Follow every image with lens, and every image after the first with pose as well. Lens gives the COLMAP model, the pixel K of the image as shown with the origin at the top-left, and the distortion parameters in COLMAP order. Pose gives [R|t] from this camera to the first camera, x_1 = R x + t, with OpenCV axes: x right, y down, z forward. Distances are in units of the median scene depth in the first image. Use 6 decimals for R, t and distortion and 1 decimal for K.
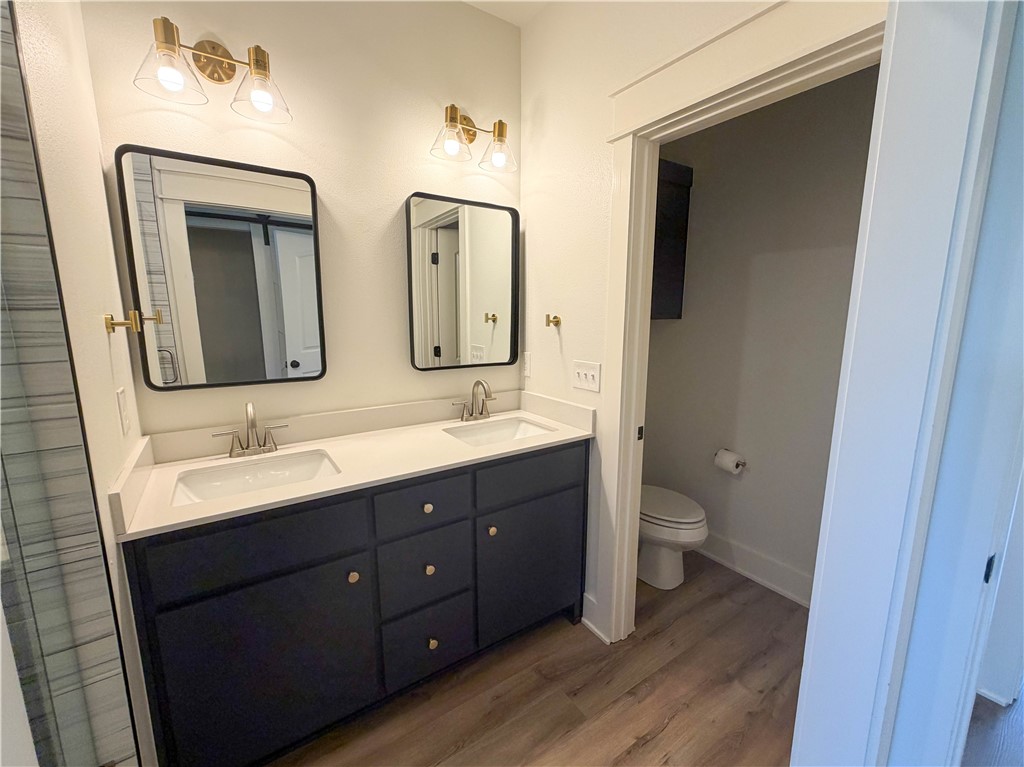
lens RADIAL K [[427.0, 0, 510.0], [0, 427.0, 380.6], [0, 0, 1]] dist [0.002339, 0.000019]
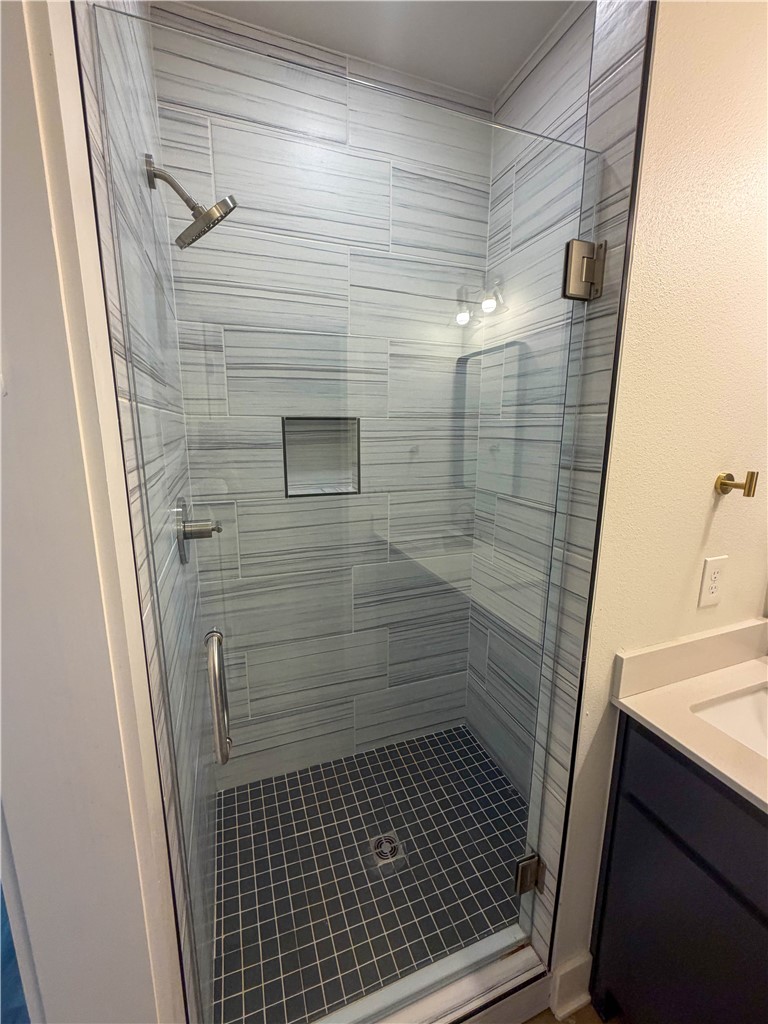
lens RADIAL K [[427.0, 0, 384.3], [0, 427.0, 511.9], [0, 0, 1]] dist [0.002339, 0.000019]
pose [[-0.240986, 0.191694, -0.951409, 0.084505], [-0.168837, 0.957072, 0.235600, -0.219568], [0.955730, 0.217410, -0.198276, 0.685683]]
